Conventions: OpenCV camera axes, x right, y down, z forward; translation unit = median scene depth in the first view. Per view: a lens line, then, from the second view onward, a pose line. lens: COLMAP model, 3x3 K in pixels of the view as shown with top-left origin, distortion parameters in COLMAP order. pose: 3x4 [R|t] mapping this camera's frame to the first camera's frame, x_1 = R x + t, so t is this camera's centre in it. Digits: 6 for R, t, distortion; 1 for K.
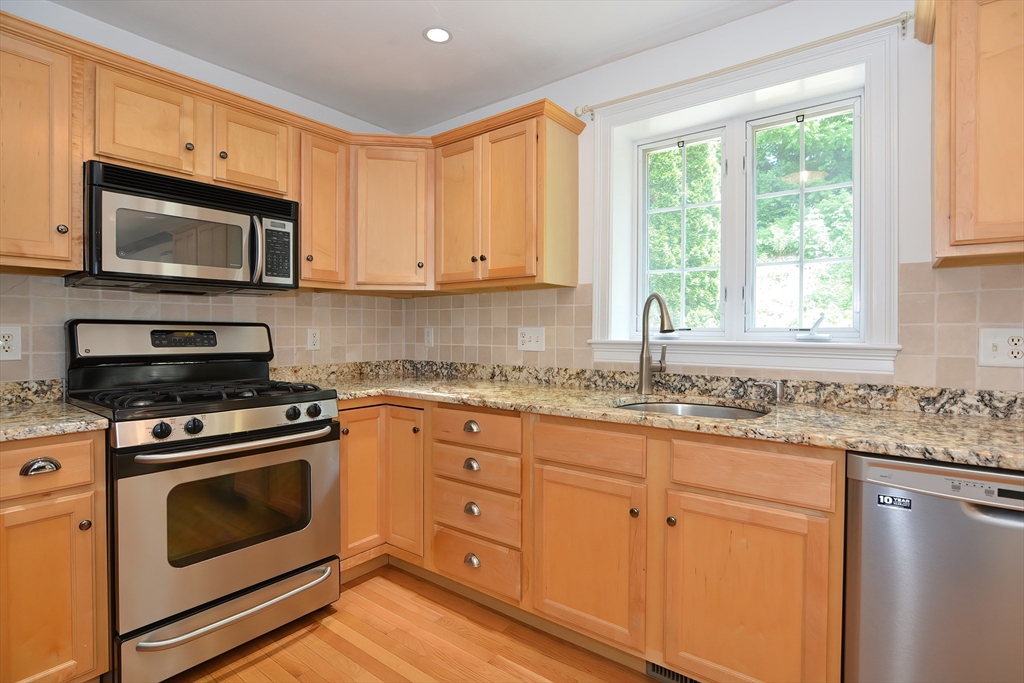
lens RADIAL K [[512.8, 0, 538.3], [0, 512.8, 333.2], [0, 0, 1]] dist [-0.016655, 0.000596]
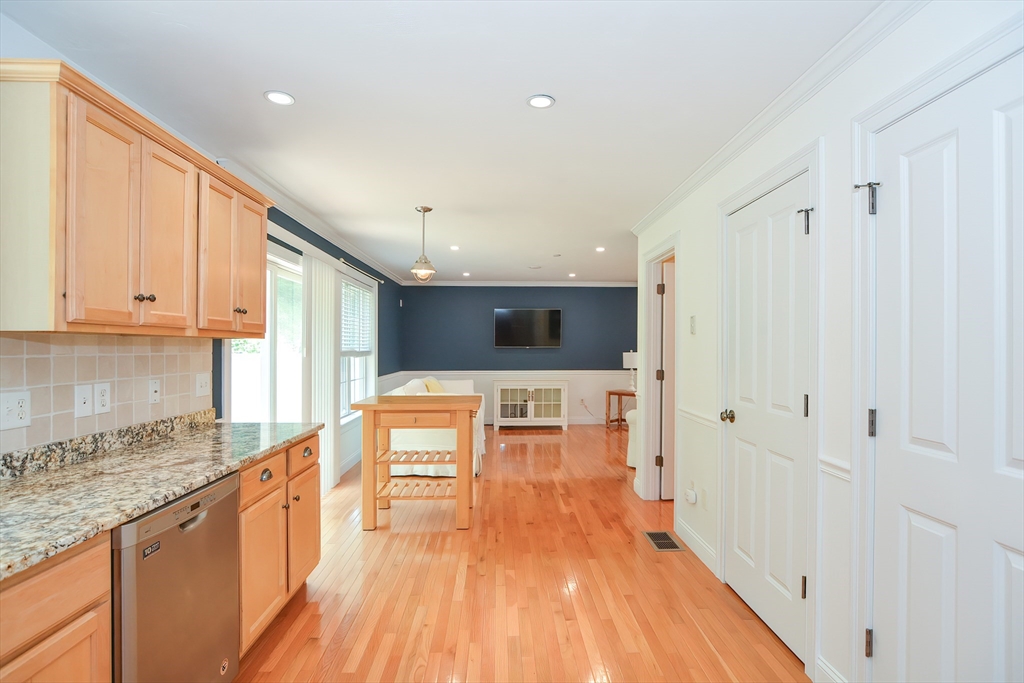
lens RADIAL K [[522.4, 0, 494.6], [0, 522.4, 343.9], [0, 0, 1]] dist [0.000414, 0.000567]
pose [[-0.590255, 0.001429, 0.807215, -0.449724], [0.000627, 0.999999, -0.001312, -0.085905], [-0.807216, -0.000268, -0.590256, 0.644531]]
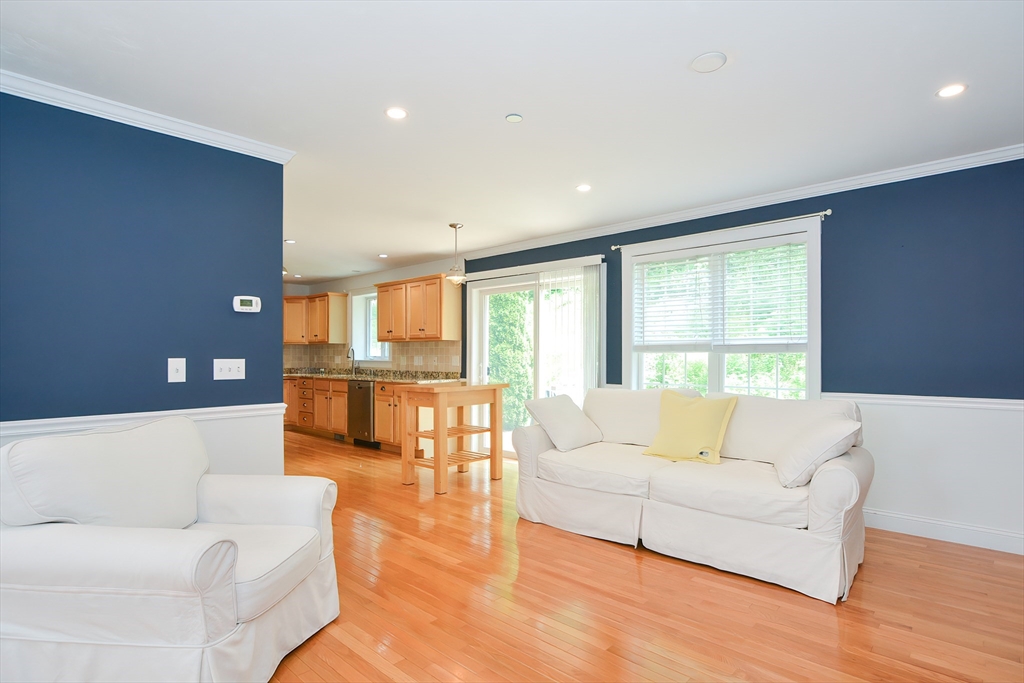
lens RADIAL K [[513.6, 0, 532.4], [0, 513.6, 343.9], [0, 0, 1]] dist [-0.014661, 0.000243]
pose [[0.996243, -0.005672, -0.086418, 1.901897], [0.003525, 0.999682, -0.024982, -0.002674], [0.086533, 0.024583, 0.995946, -2.654560]]
